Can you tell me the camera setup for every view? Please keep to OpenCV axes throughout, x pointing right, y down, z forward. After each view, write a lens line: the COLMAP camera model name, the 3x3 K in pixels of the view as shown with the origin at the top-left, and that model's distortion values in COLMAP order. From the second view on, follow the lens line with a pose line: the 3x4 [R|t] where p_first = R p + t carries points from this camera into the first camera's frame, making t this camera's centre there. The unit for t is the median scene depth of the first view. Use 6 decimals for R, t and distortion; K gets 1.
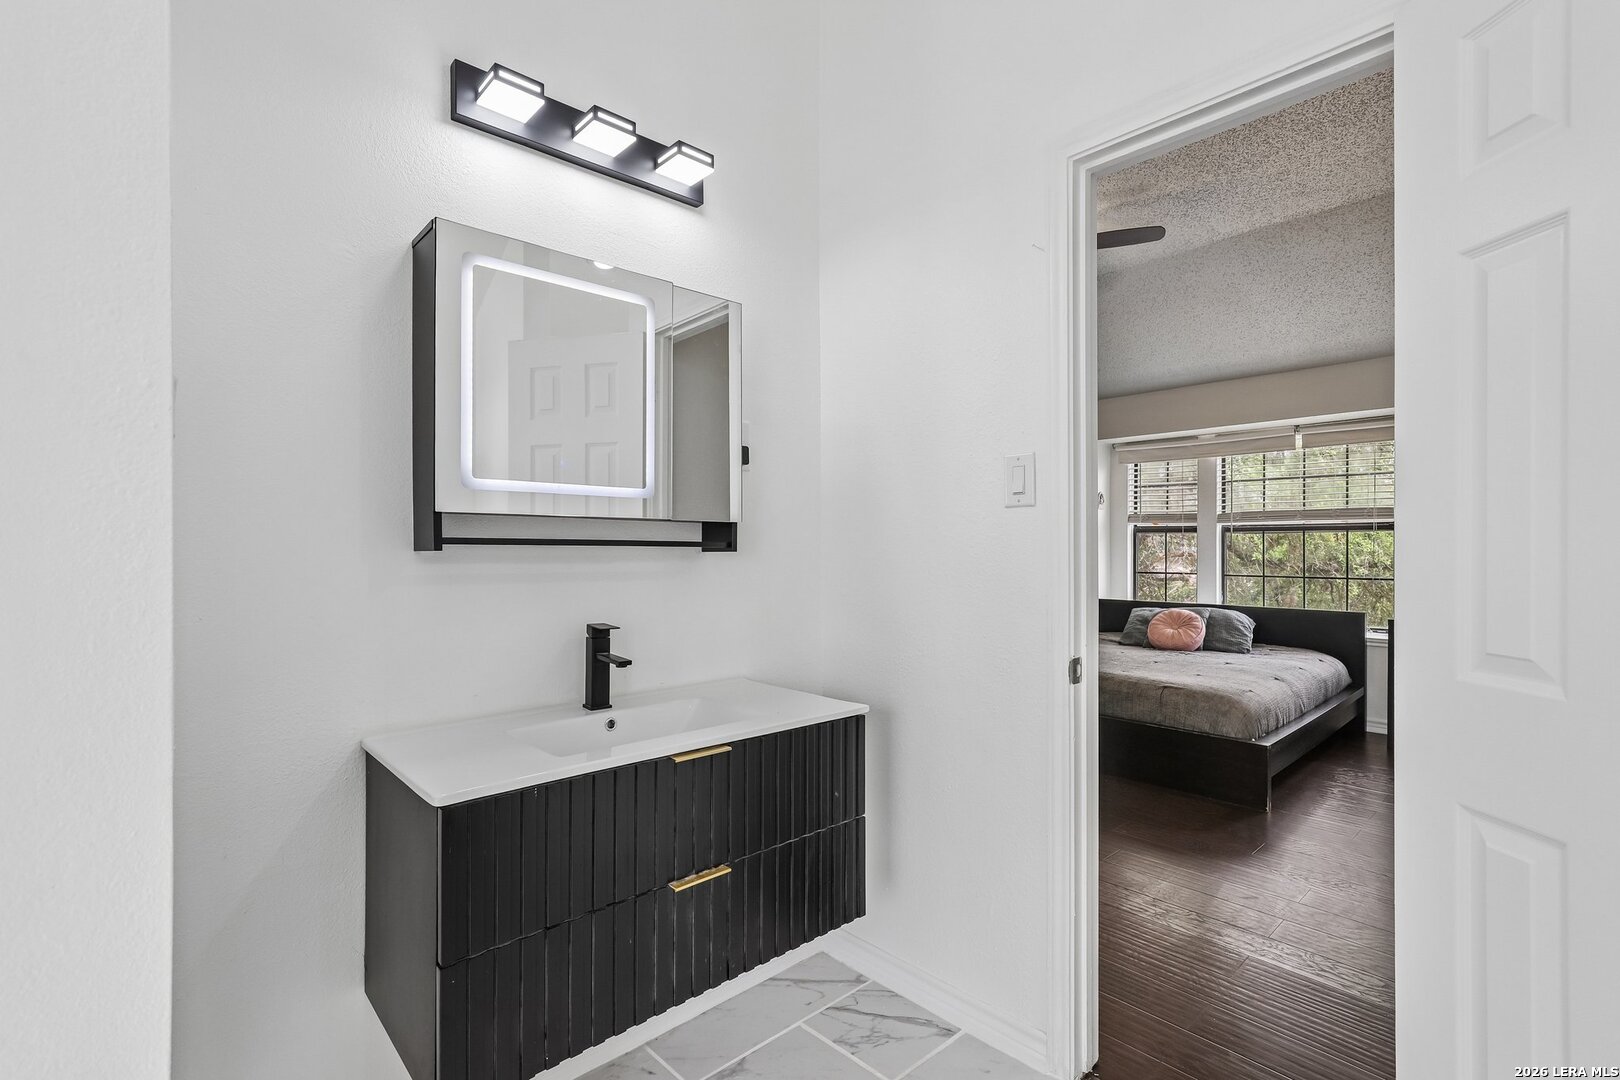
lens RADIAL K [[746.3, 0, 829.5], [0, 746.3, 541.2], [0, 0, 1]] dist [-0.023583, 0.000395]
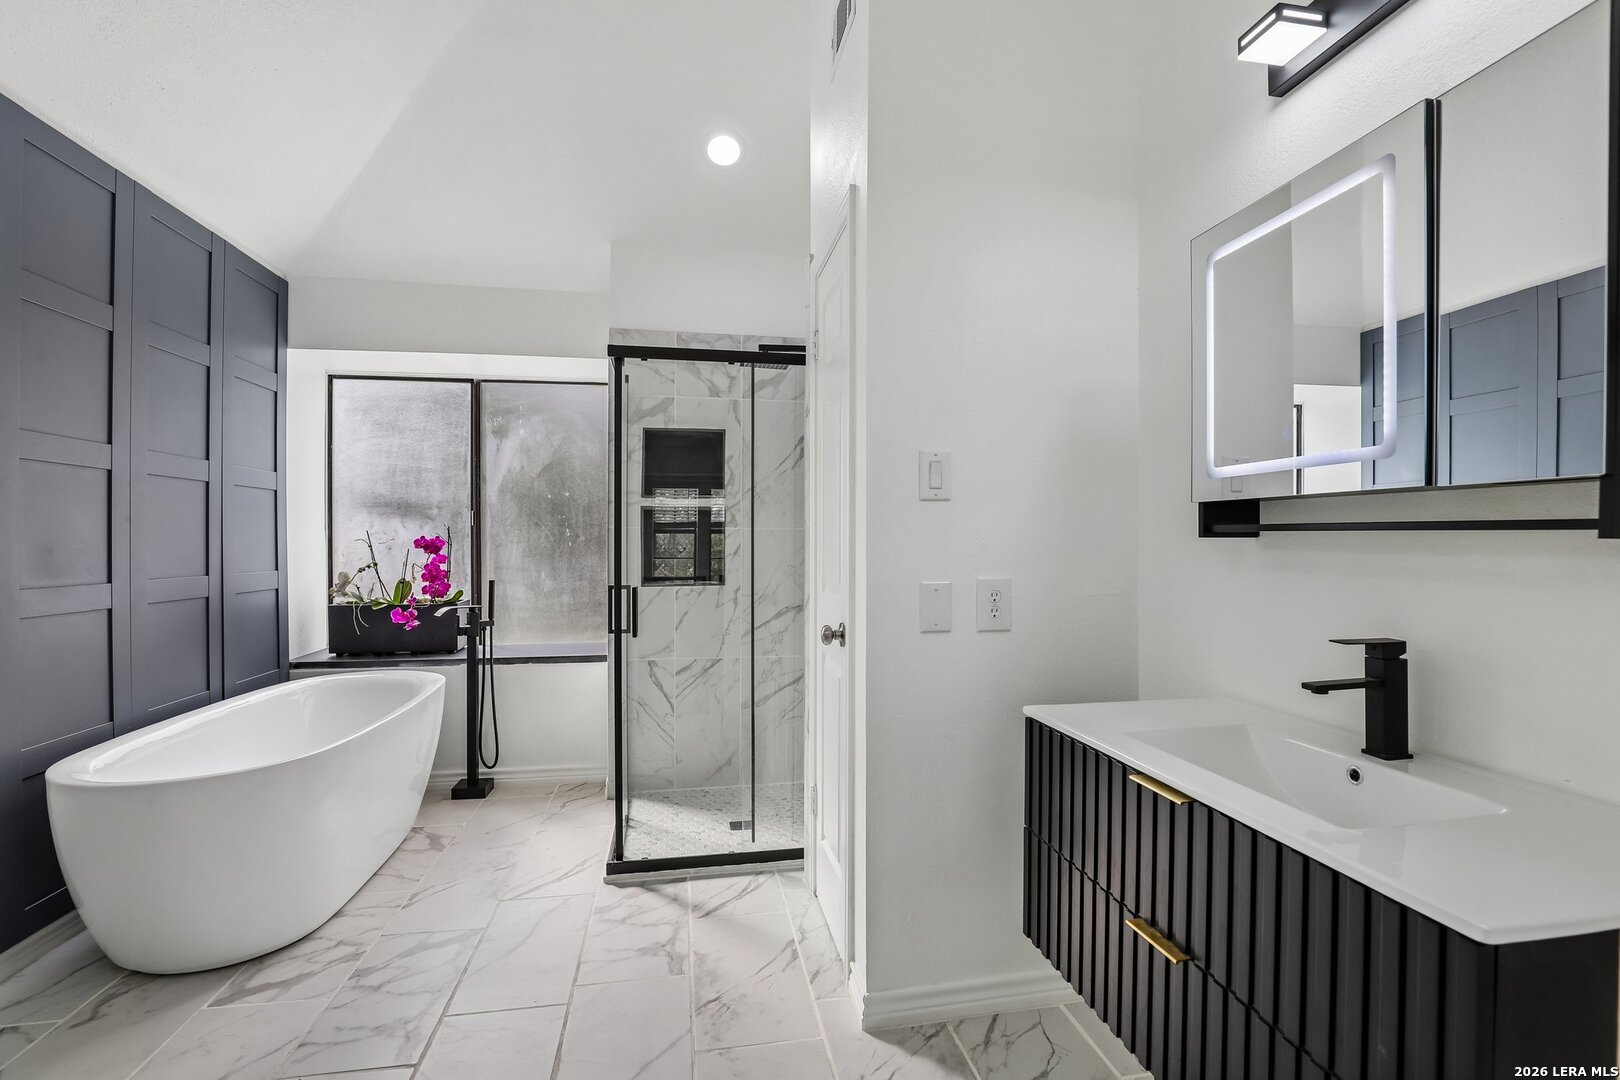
lens RADIAL K [[746.3, 0, 829.5], [0, 746.3, 541.2], [0, 0, 1]] dist [-0.023583, 0.000395]
pose [[-0.541597, -0.000131, -0.840638, 0.582287], [0.009027, 0.999941, -0.005972, 0.016397], [0.840590, -0.010823, -0.541564, 0.937575]]
